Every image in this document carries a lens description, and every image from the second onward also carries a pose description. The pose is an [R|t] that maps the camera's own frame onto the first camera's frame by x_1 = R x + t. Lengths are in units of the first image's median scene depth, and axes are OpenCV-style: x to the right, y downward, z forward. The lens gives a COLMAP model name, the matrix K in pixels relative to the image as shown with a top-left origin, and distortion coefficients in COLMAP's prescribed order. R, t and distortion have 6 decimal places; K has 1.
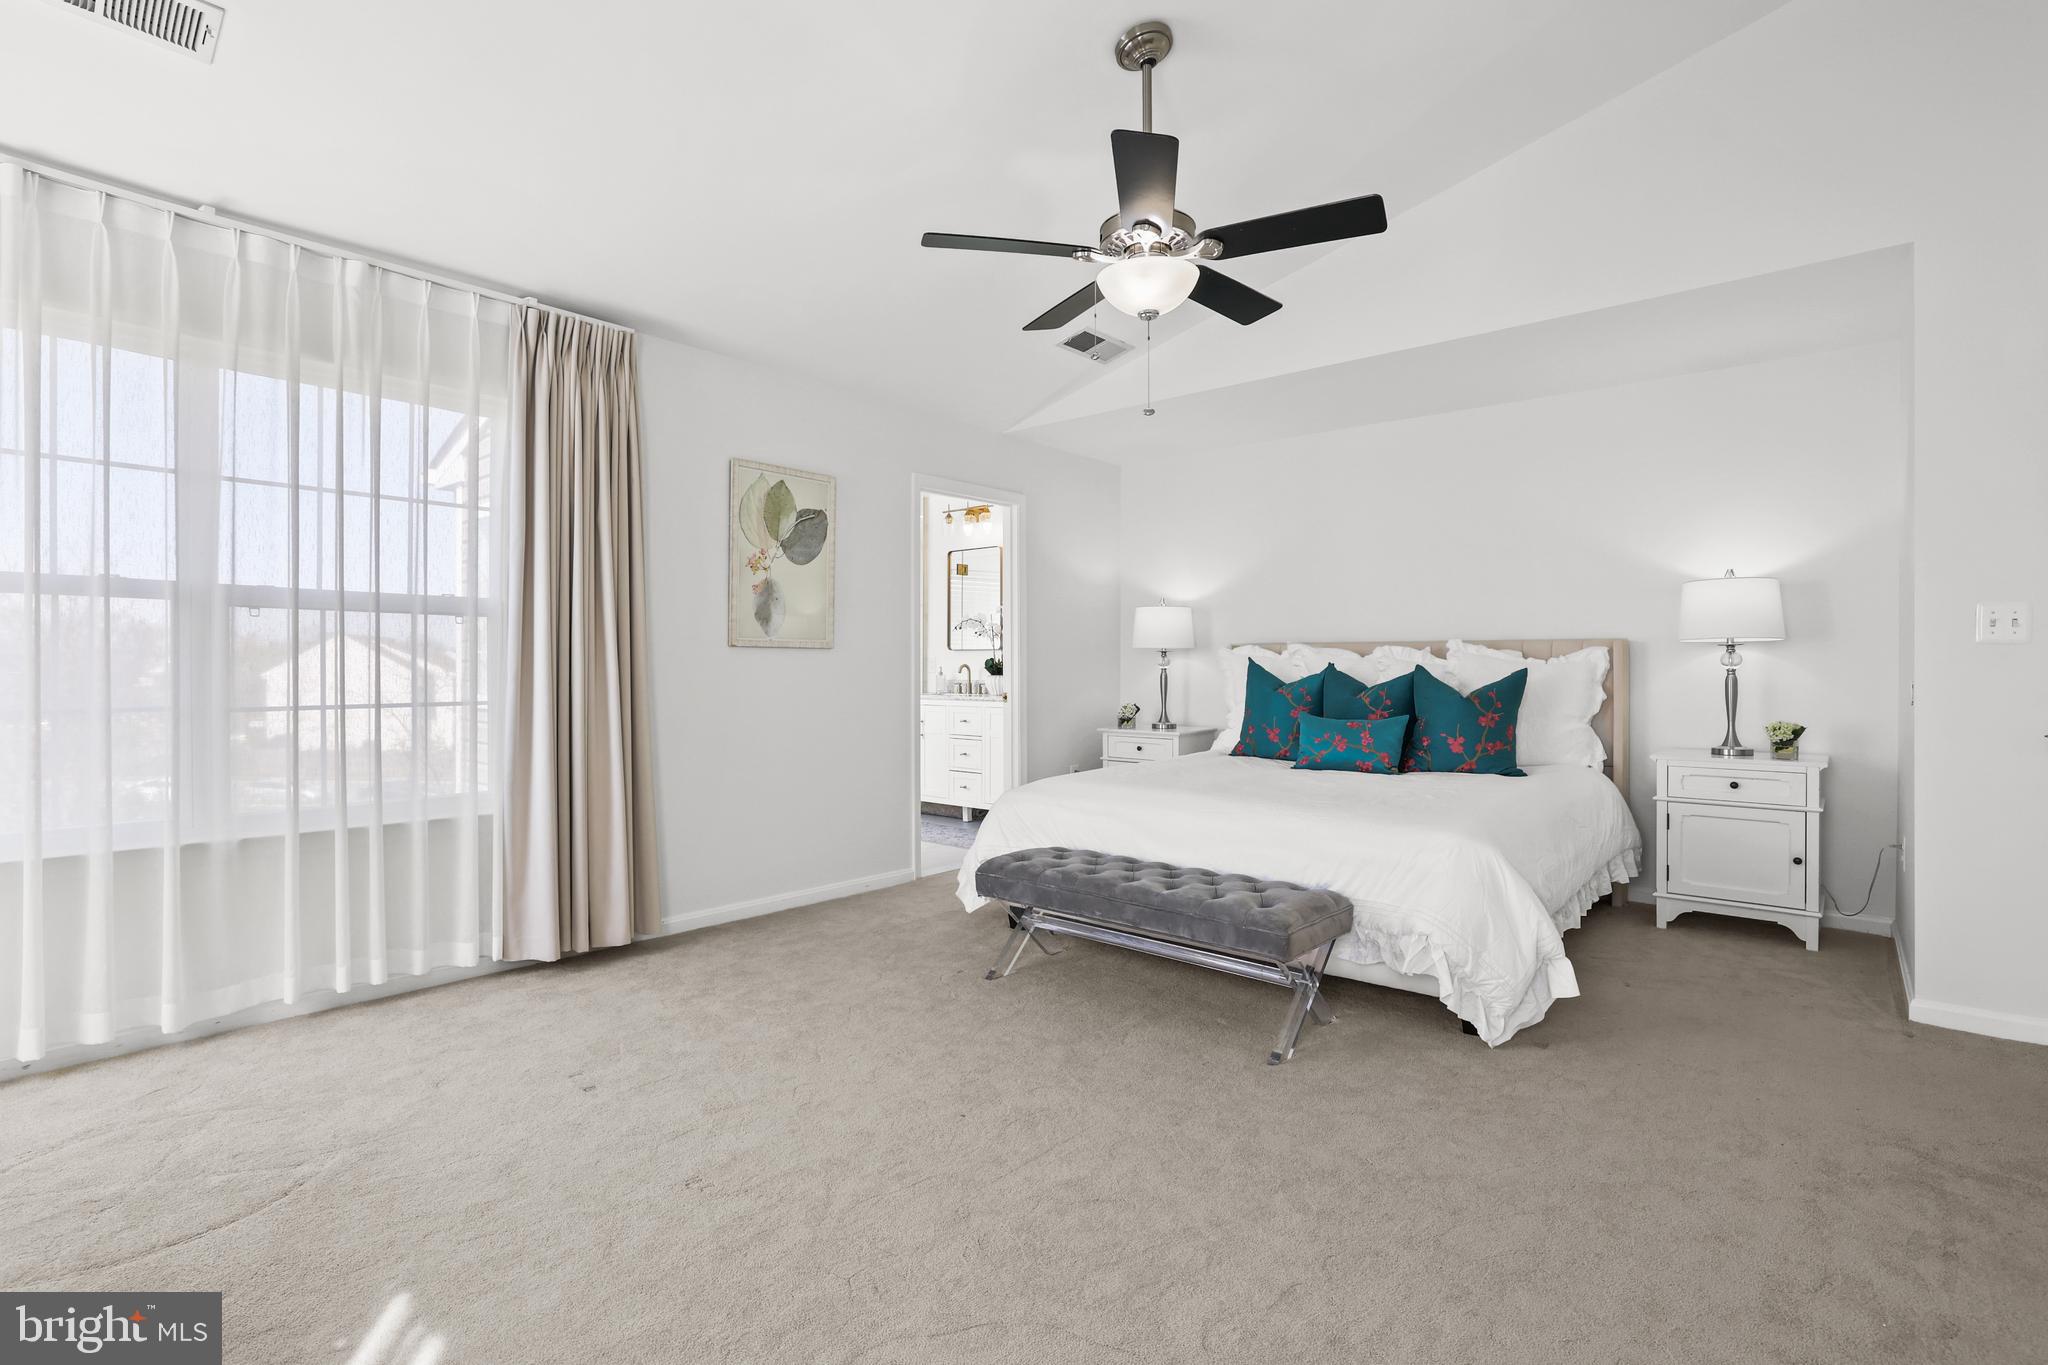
lens RADIAL K [[987.1, 0, 1020.7], [0, 987.1, 674.3], [0, 0, 1]] dist [-0.021968, 0.000554]
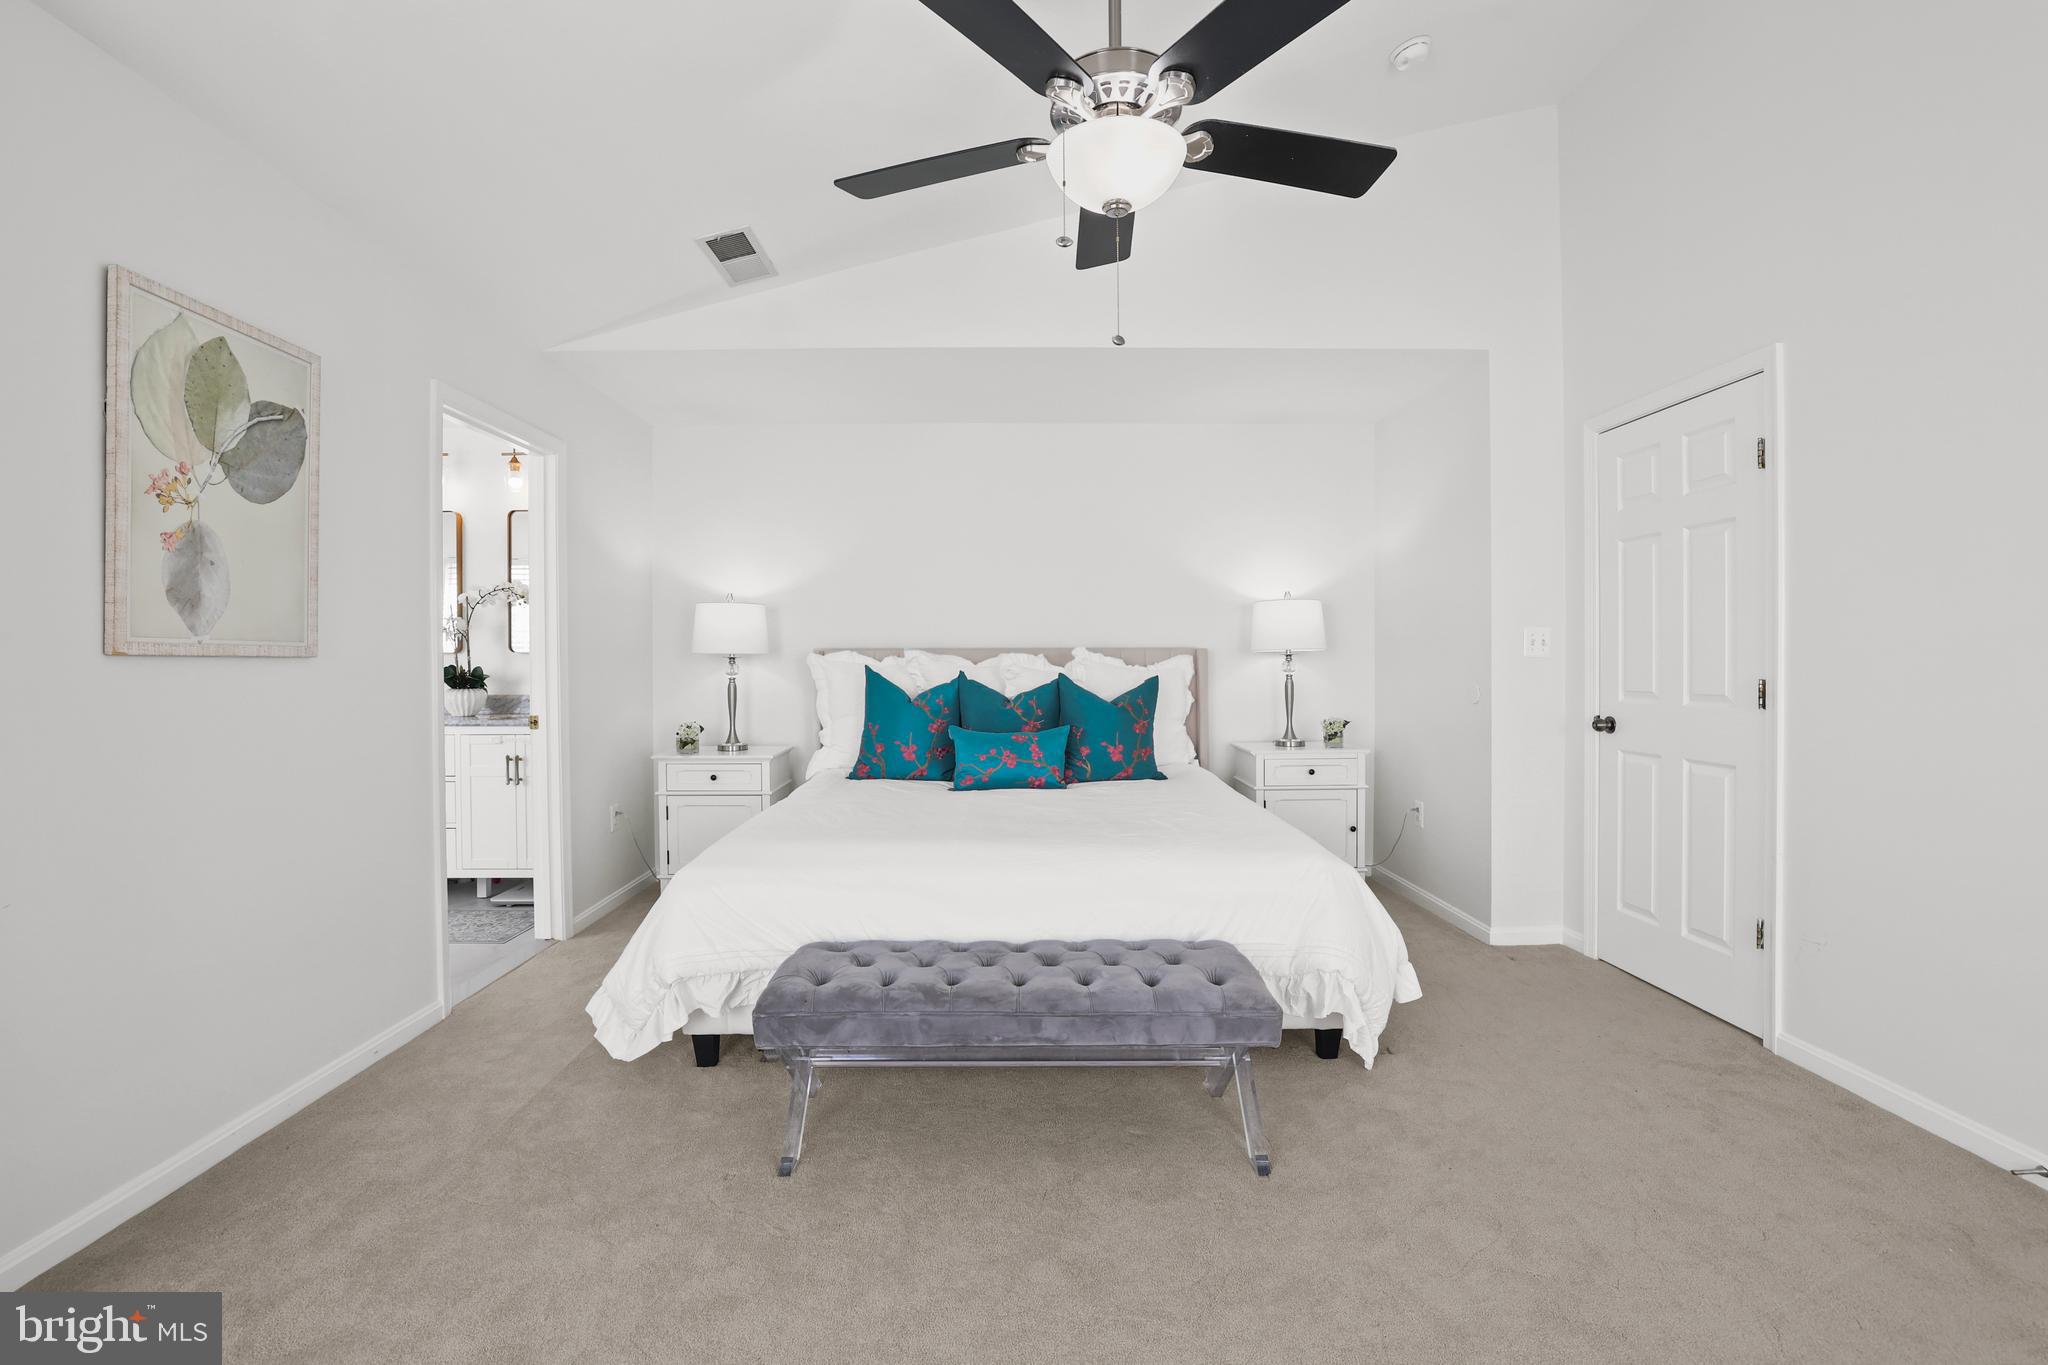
lens RADIAL K [[903.0, 0, 1016.2], [0, 903.0, 669.3], [0, 0, 1]] dist [-0.048089, 0.019313]
pose [[0.738780, -0.009989, 0.673873, -0.248058], [0.009740, 0.999944, 0.004145, -0.018450], [-0.673877, 0.003502, 0.738836, 0.373167]]
